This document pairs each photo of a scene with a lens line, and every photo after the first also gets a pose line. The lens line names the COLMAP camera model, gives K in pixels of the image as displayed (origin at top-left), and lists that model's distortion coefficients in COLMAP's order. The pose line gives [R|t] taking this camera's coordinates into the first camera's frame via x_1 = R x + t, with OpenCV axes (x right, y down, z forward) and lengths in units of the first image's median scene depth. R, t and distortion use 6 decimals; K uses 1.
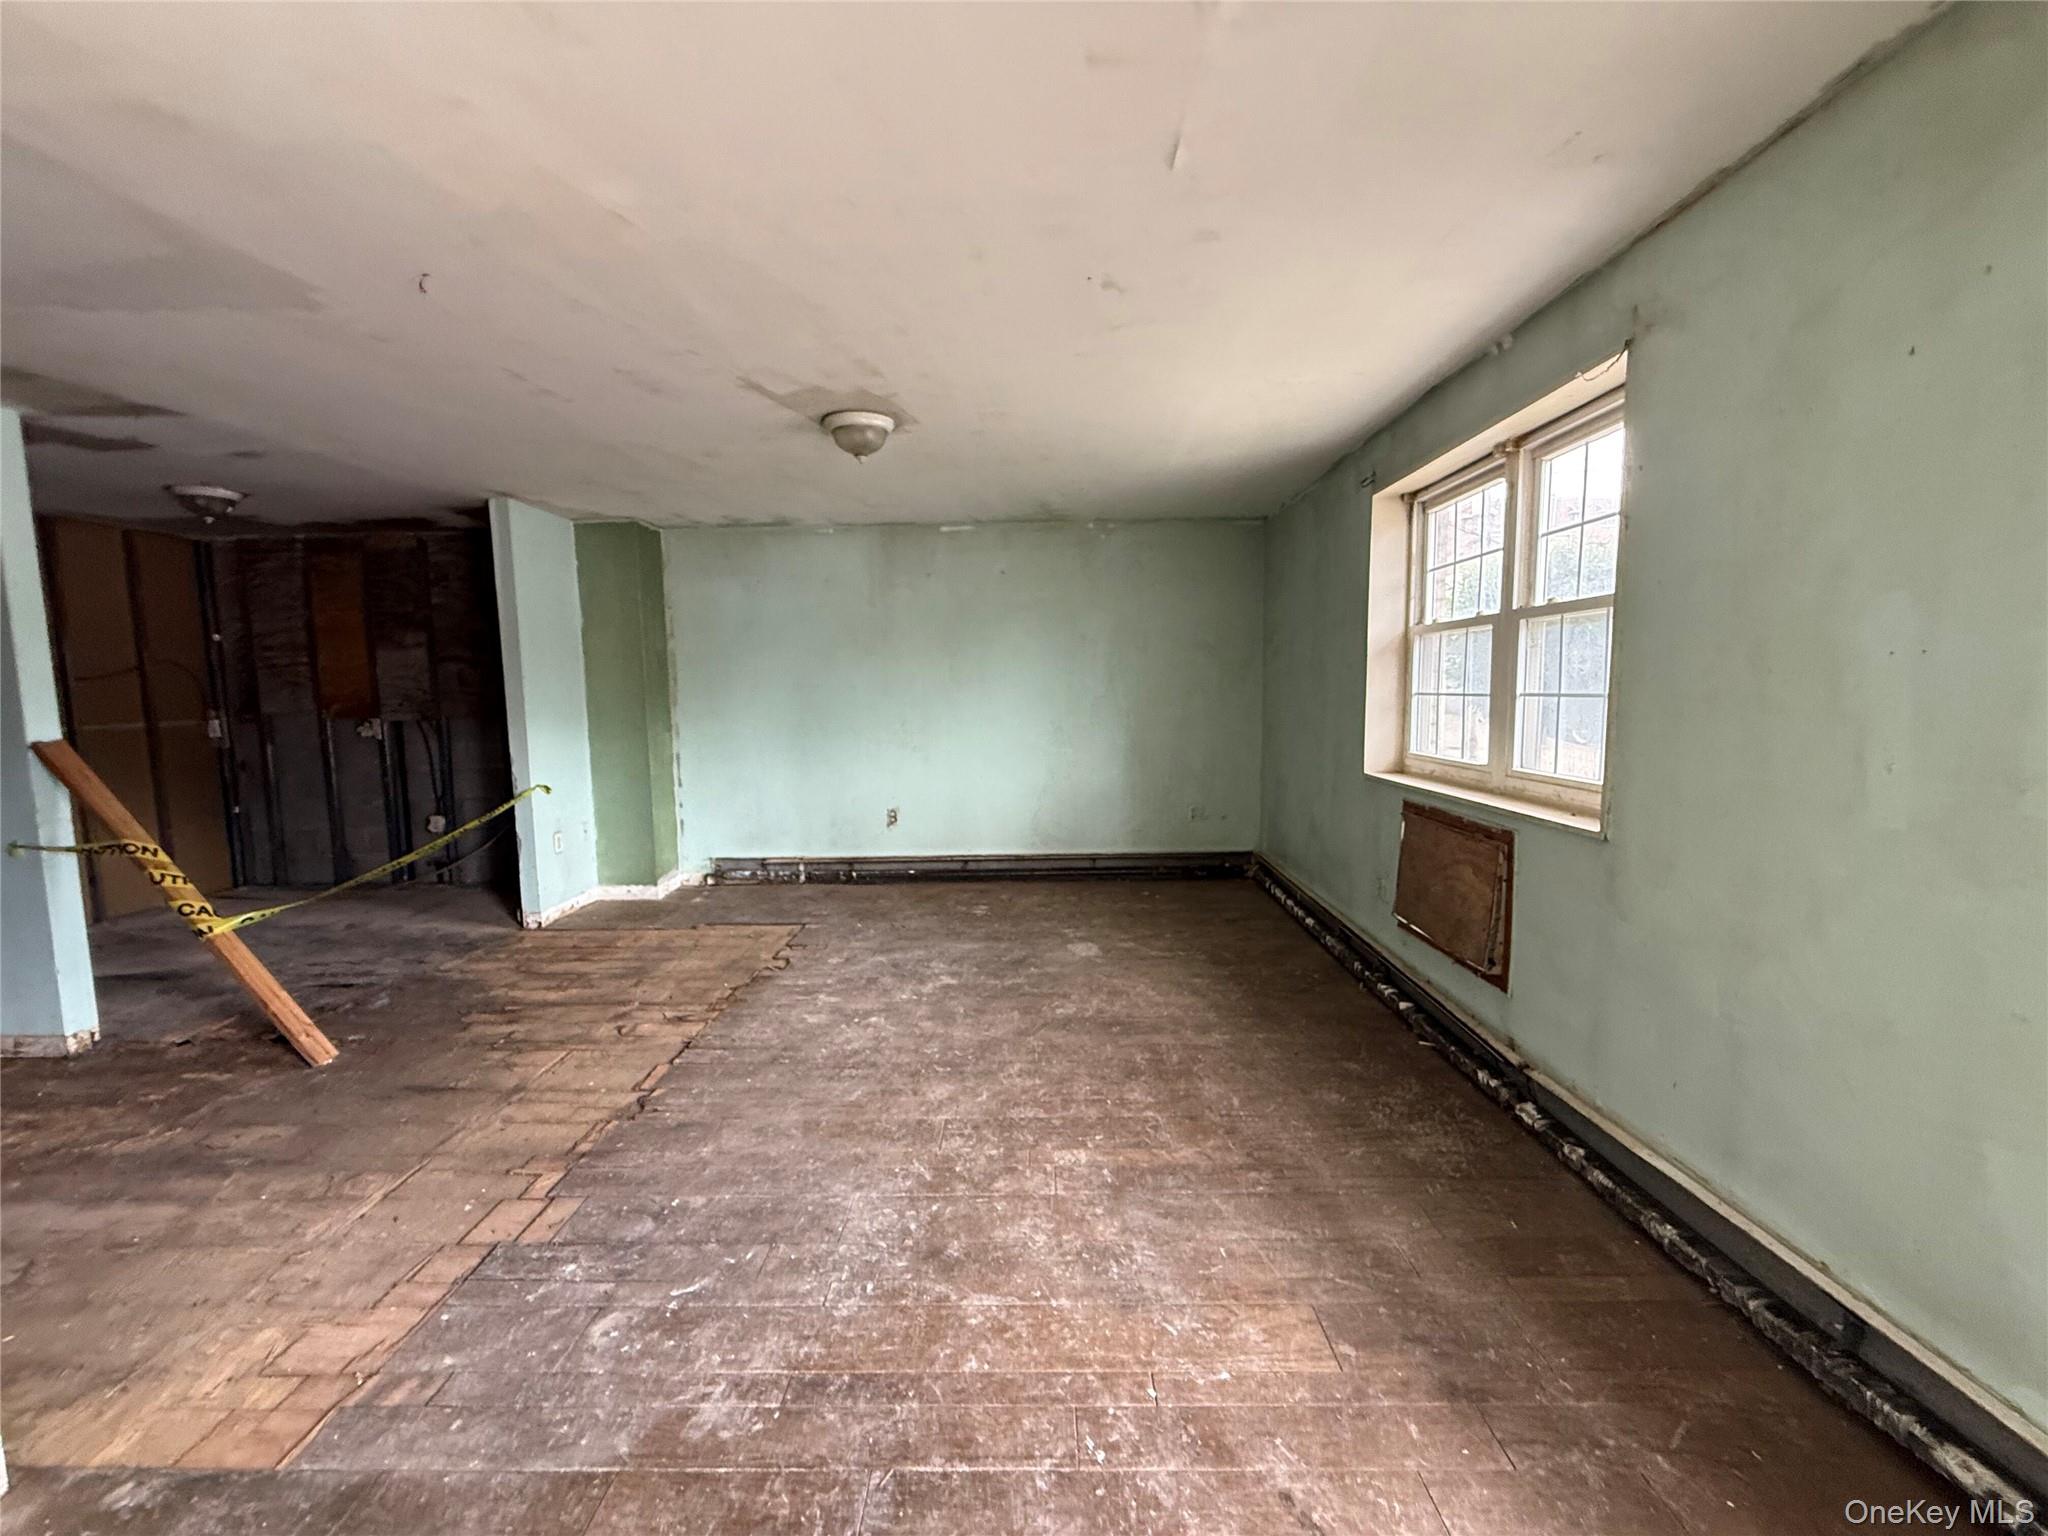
lens RADIAL K [[818.5, 0, 1026.1], [0, 818.5, 769.7], [0, 0, 1]] dist [0.000666, -0.000218]
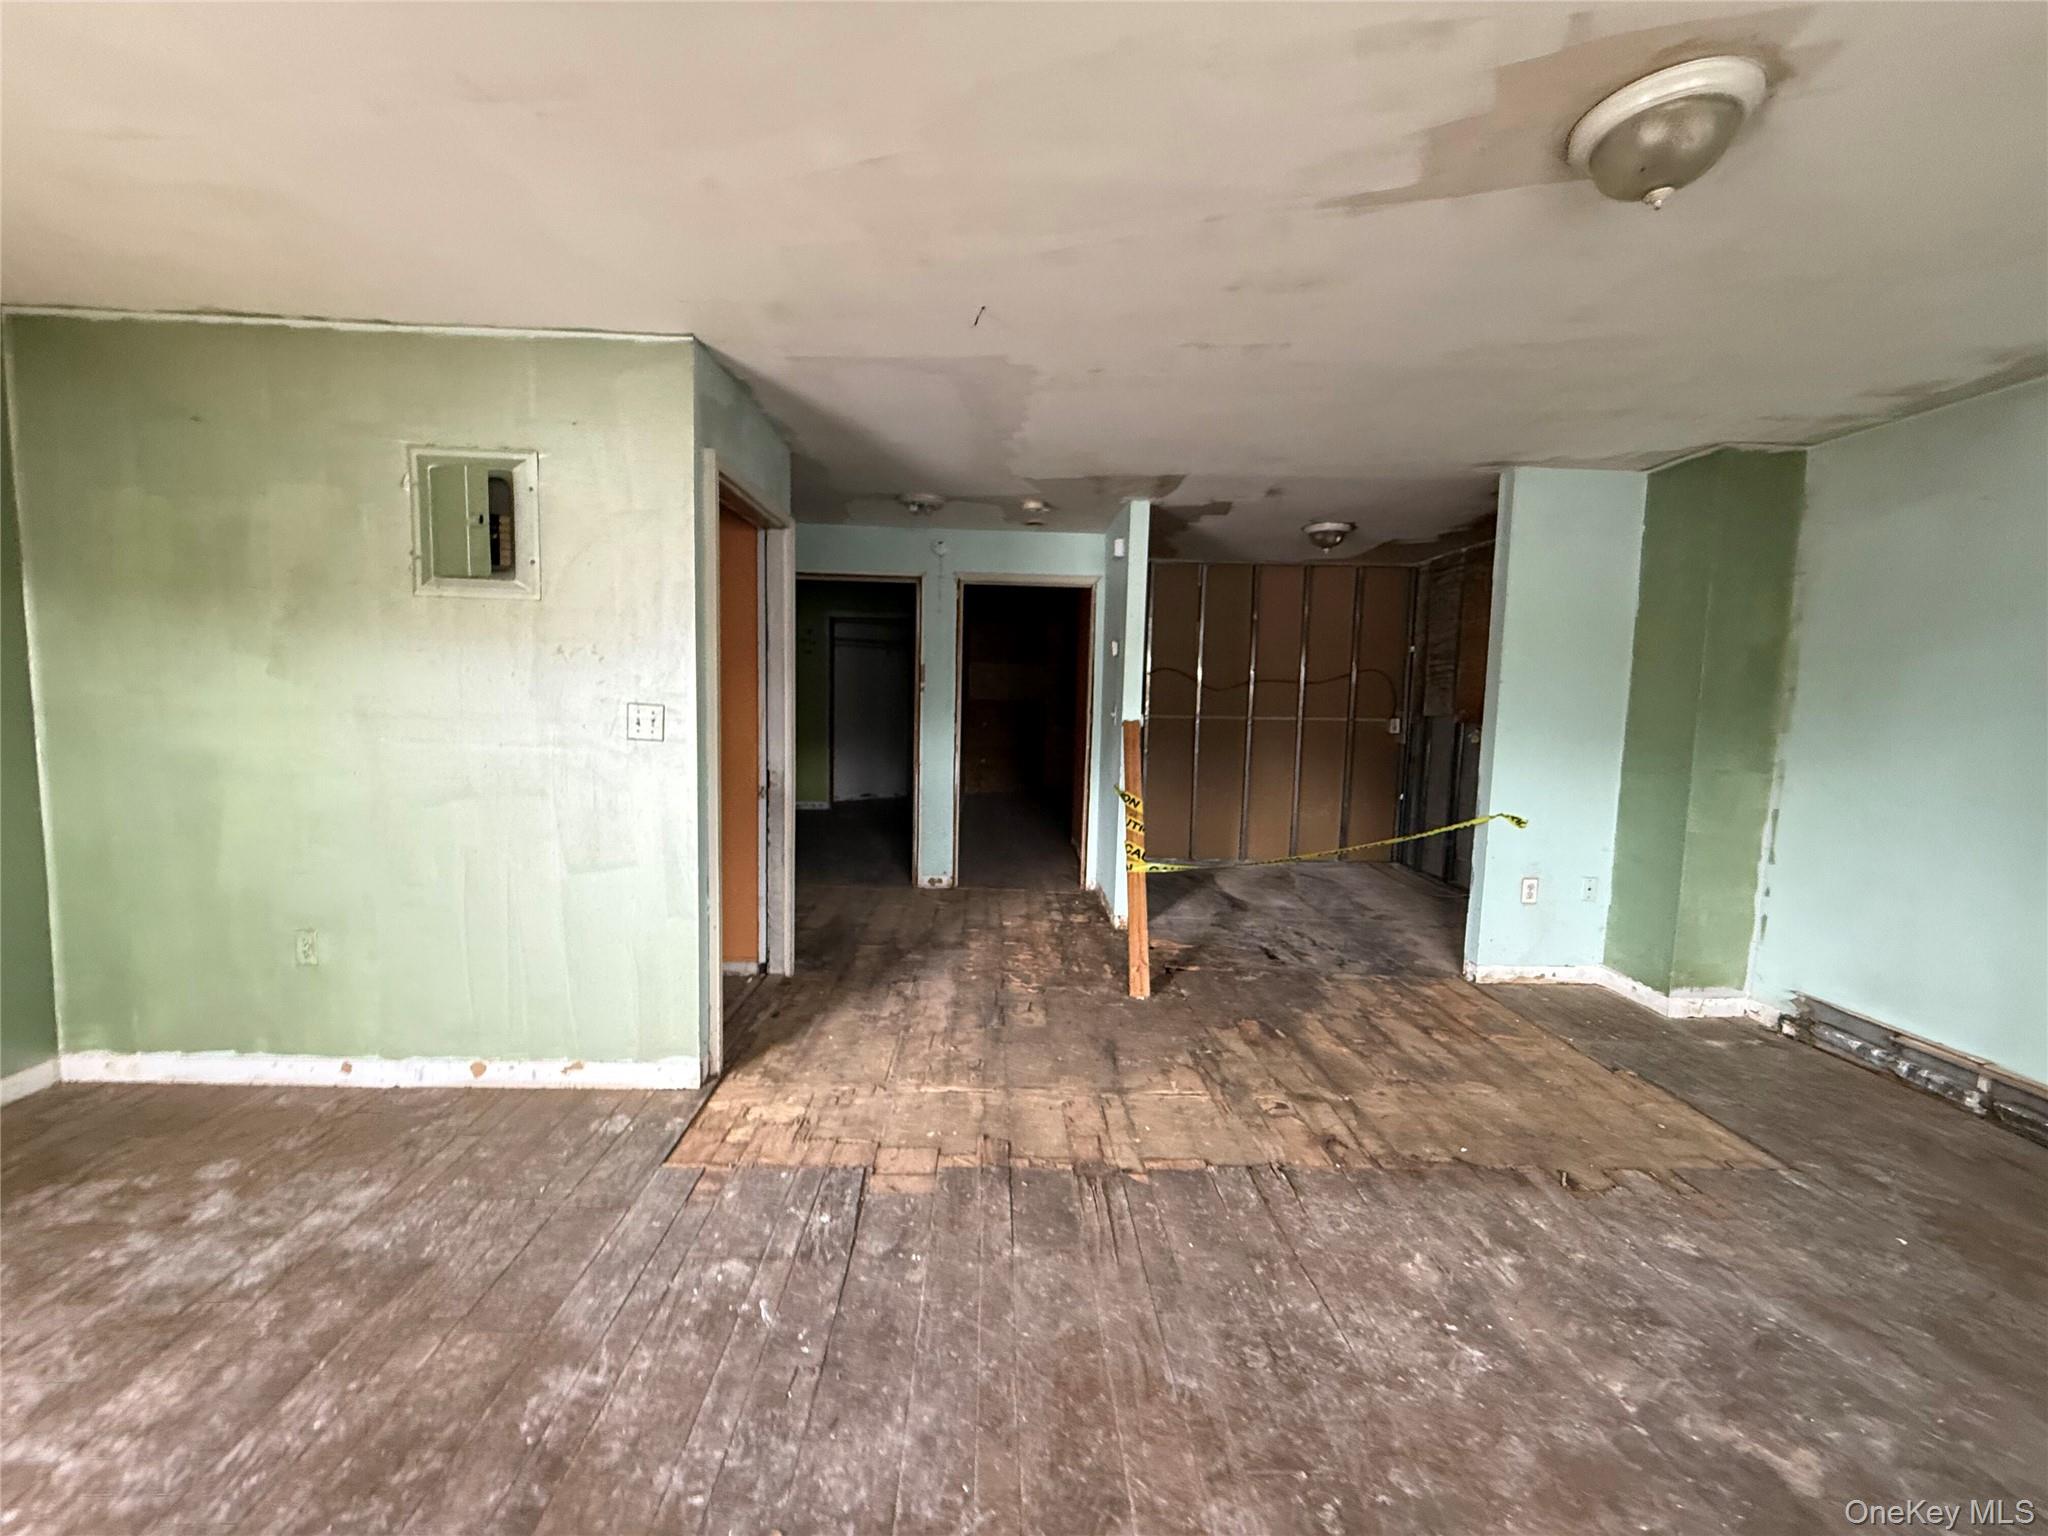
lens RADIAL K [[818.5, 0, 1023.3], [0, 818.5, 768.3], [0, 0, 1]] dist [0.000666, -0.000218]
pose [[0.043163, 0.108086, -0.993204, 0.233549], [-0.126622, 0.986706, 0.101876, -0.059956], [0.991012, 0.121364, 0.056276, 0.574536]]
